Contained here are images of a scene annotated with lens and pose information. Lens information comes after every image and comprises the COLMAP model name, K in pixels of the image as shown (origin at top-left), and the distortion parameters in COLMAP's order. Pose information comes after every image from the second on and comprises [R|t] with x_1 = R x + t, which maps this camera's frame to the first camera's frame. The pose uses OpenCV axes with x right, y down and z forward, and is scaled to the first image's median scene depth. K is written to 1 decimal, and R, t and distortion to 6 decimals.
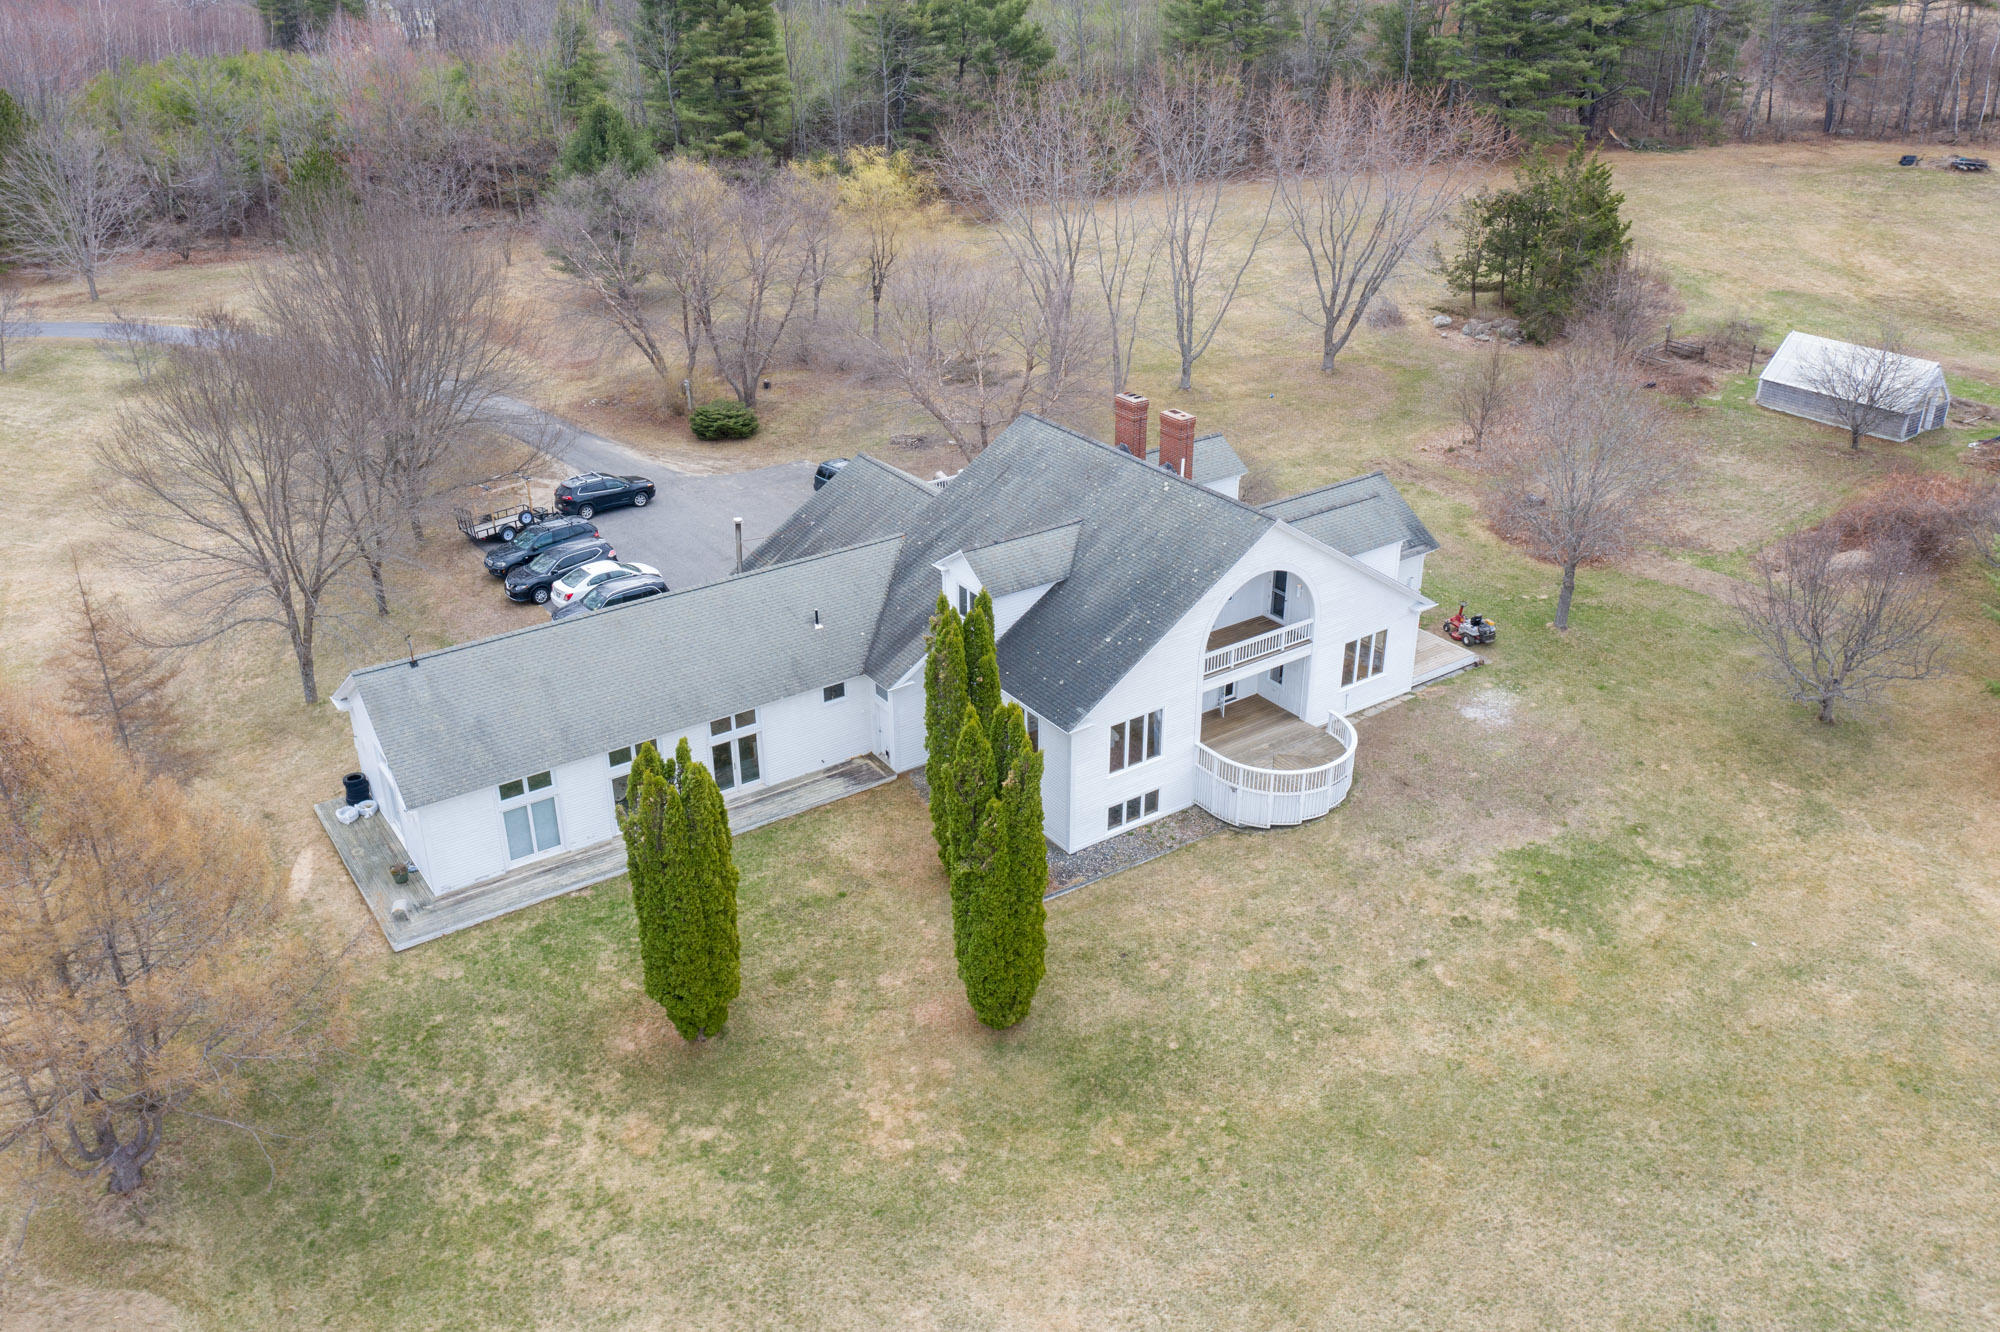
lens RADIAL K [[1579.8, 0, 996.1], [0, 1579.8, 578.3], [0, 0, 1]] dist [-0.012103, 0.003090]
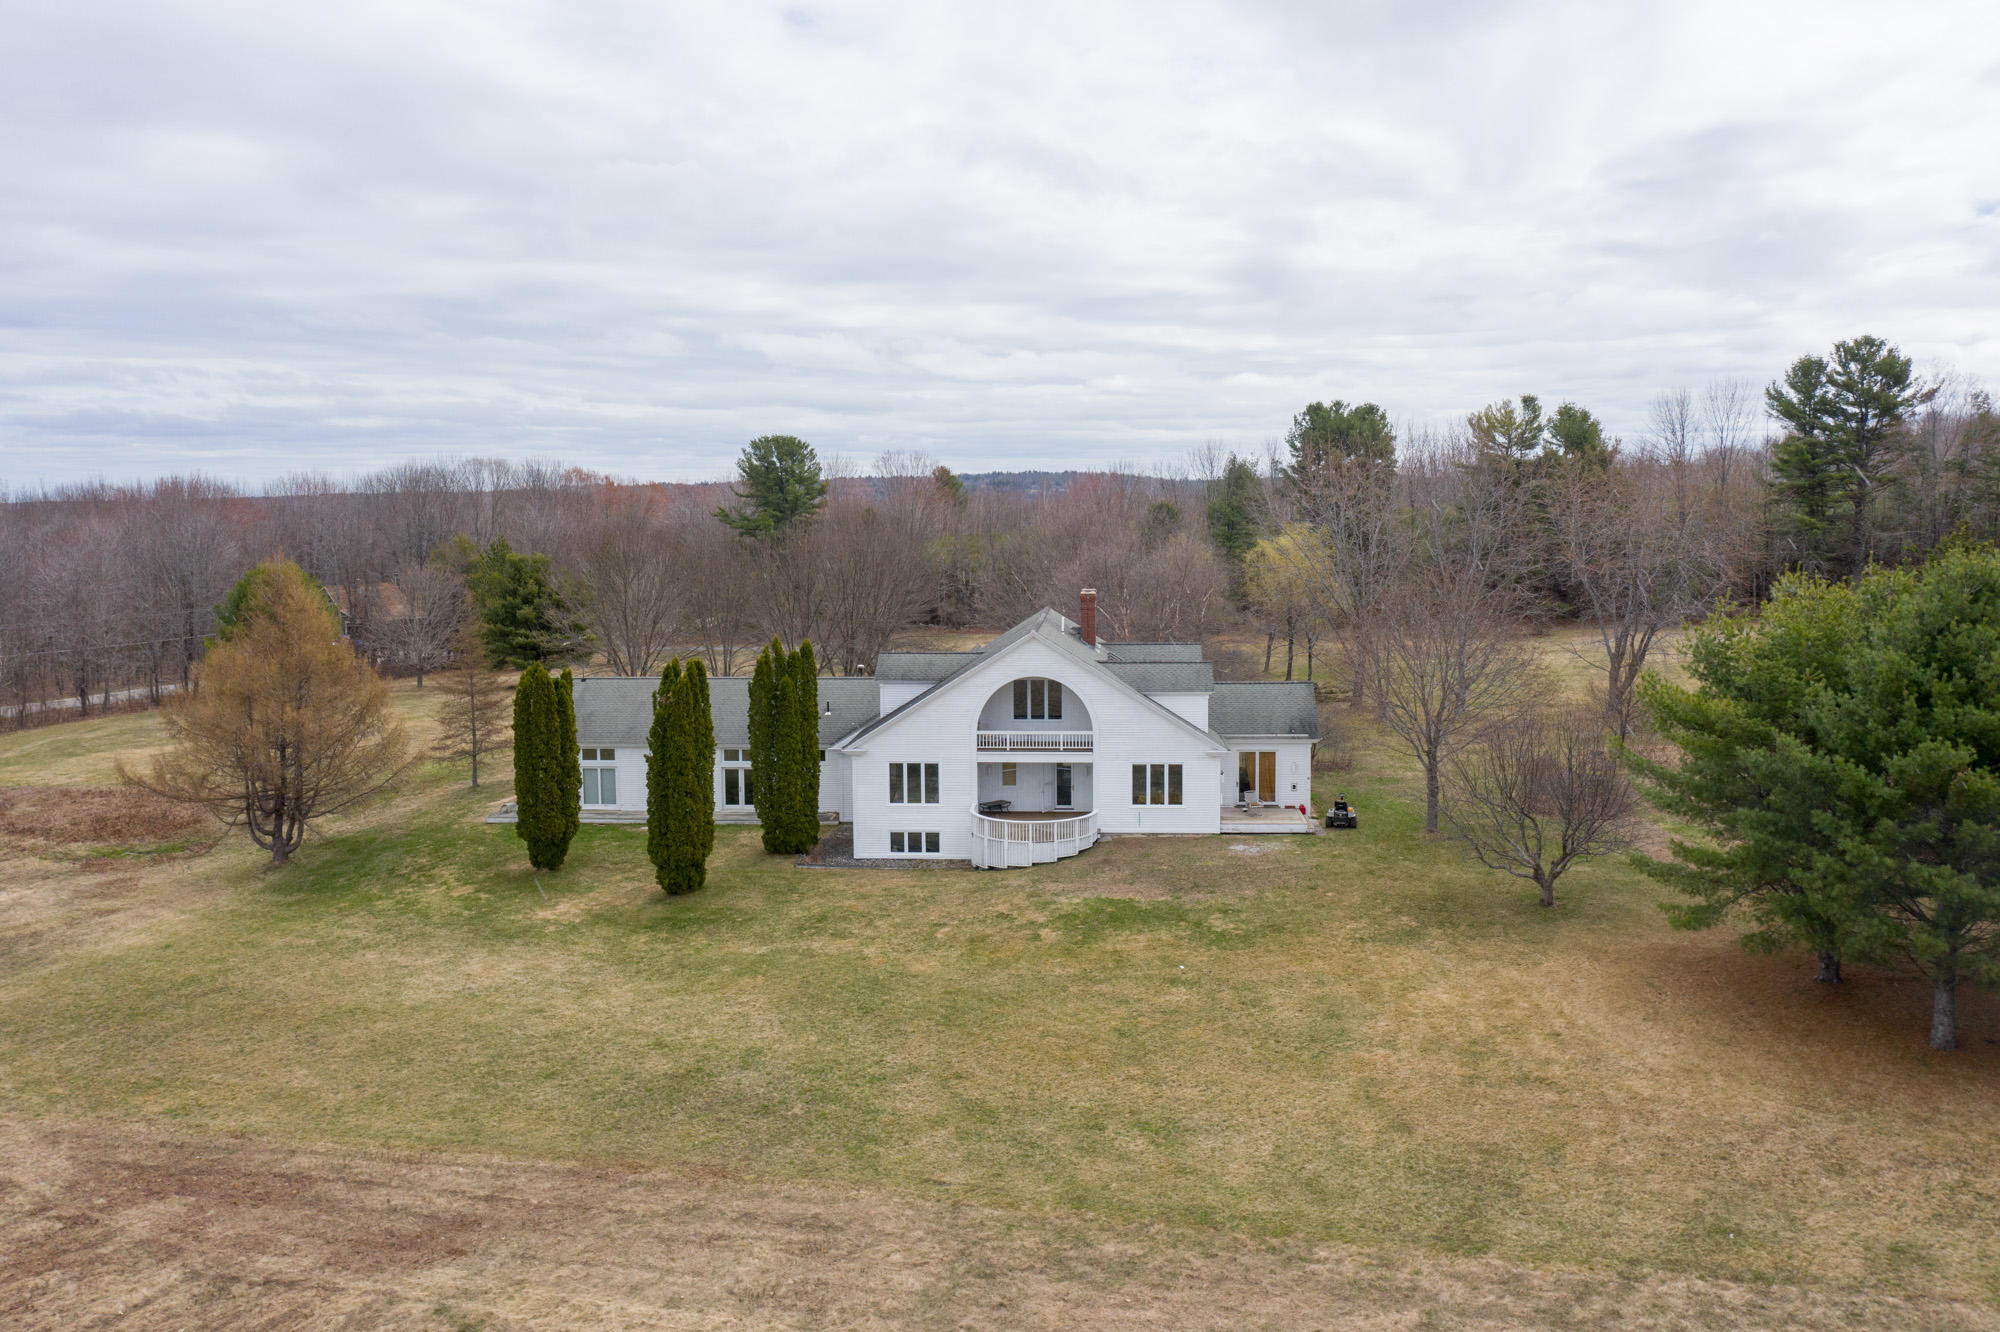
lens RADIAL K [[1579.8, 0, 996.1], [0, 1579.8, 578.3], [0, 0, 1]] dist [-0.012103, 0.003090]
pose [[0.778974, 0.035802, -0.626034, 0.964116], [-0.254302, 0.930619, -0.263207, 0.274971], [0.573176, 0.364233, 0.734033, 0.010217]]
